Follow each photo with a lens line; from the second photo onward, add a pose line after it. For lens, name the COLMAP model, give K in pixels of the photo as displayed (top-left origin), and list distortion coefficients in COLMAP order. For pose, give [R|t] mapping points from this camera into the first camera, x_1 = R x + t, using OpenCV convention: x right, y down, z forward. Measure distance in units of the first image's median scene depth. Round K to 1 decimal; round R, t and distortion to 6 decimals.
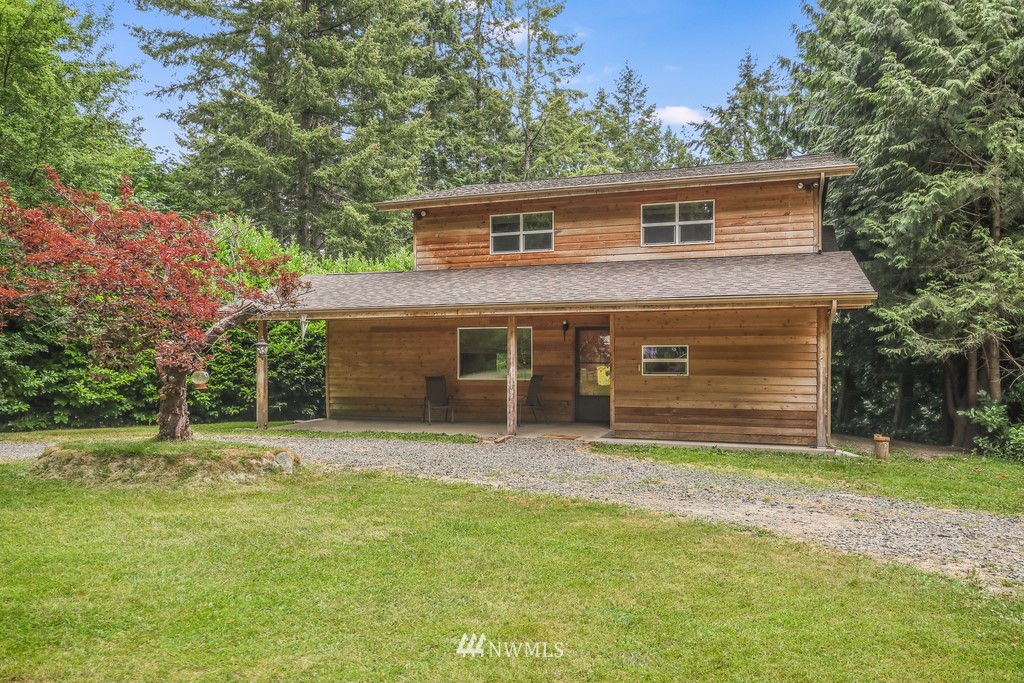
lens RADIAL K [[672.9, 0, 508.5], [0, 672.9, 364.7], [0, 0, 1]] dist [0.014569, 0.002430]
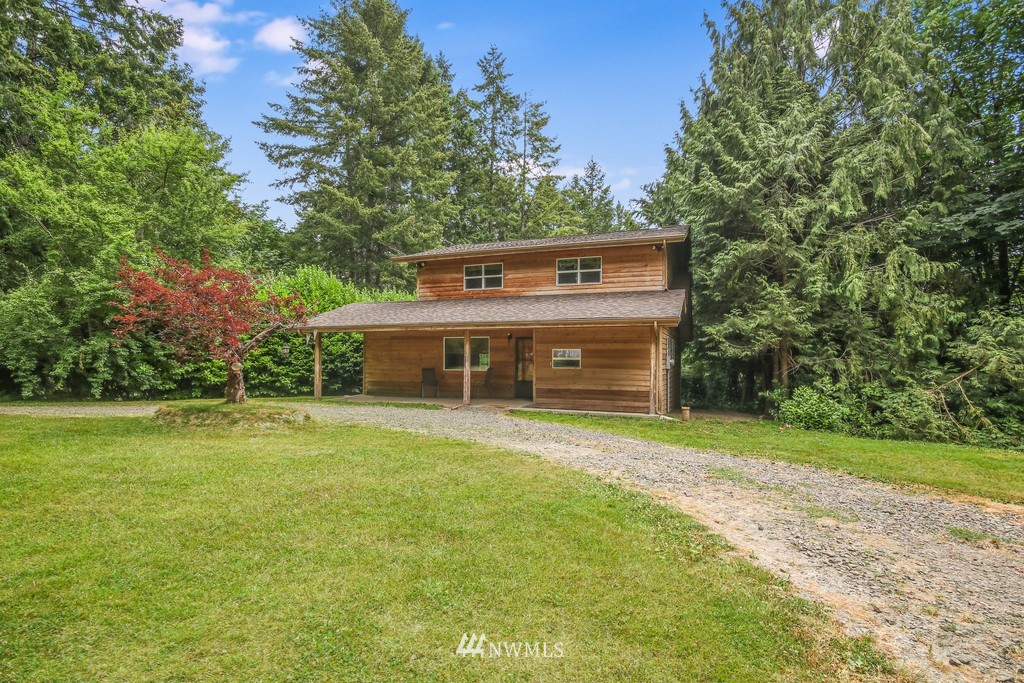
lens RADIAL K [[479.8, 0, 539.1], [0, 479.8, 361.1], [0, 0, 1]] dist [-0.017682, 0.014234]
pose [[0.999426, 0.005160, -0.033477, 0.187559], [-0.005193, 0.999986, -0.000894, 0.000435], [0.033472, 0.001067, 0.999439, -0.109046]]
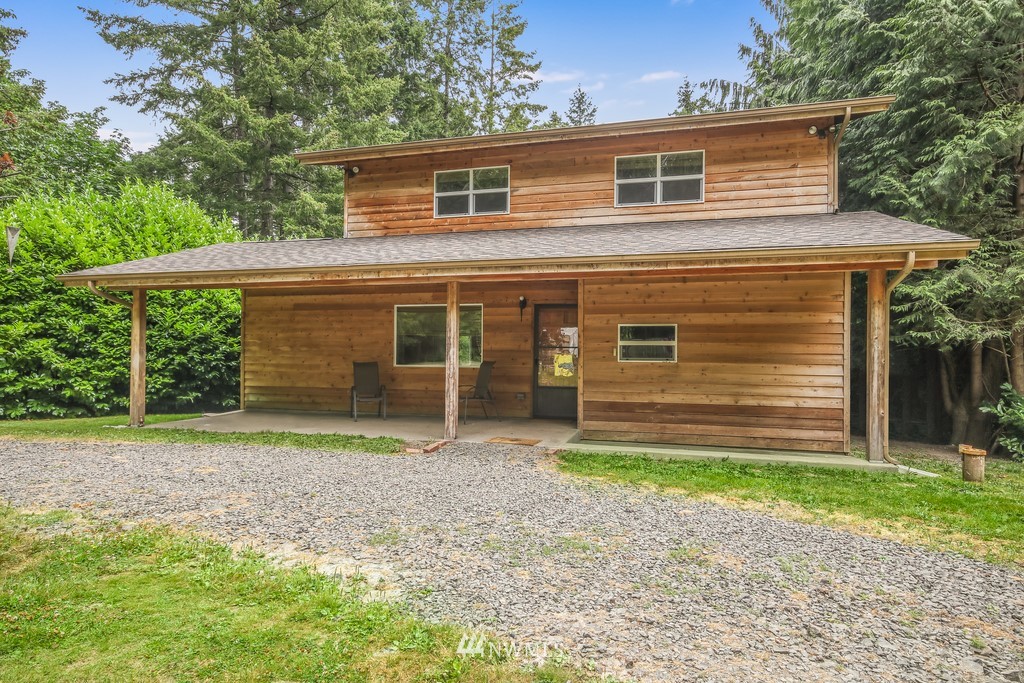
lens RADIAL K [[483.2, 0, 503.5], [0, 483.2, 360.6], [0, 0, 1]] dist [0.022086, -0.012531]
pose [[0.998820, 0.008956, 0.047738, 0.032434], [-0.008711, 0.999948, -0.005344, 0.017052], [-0.047783, 0.004921, 0.998846, 0.396878]]
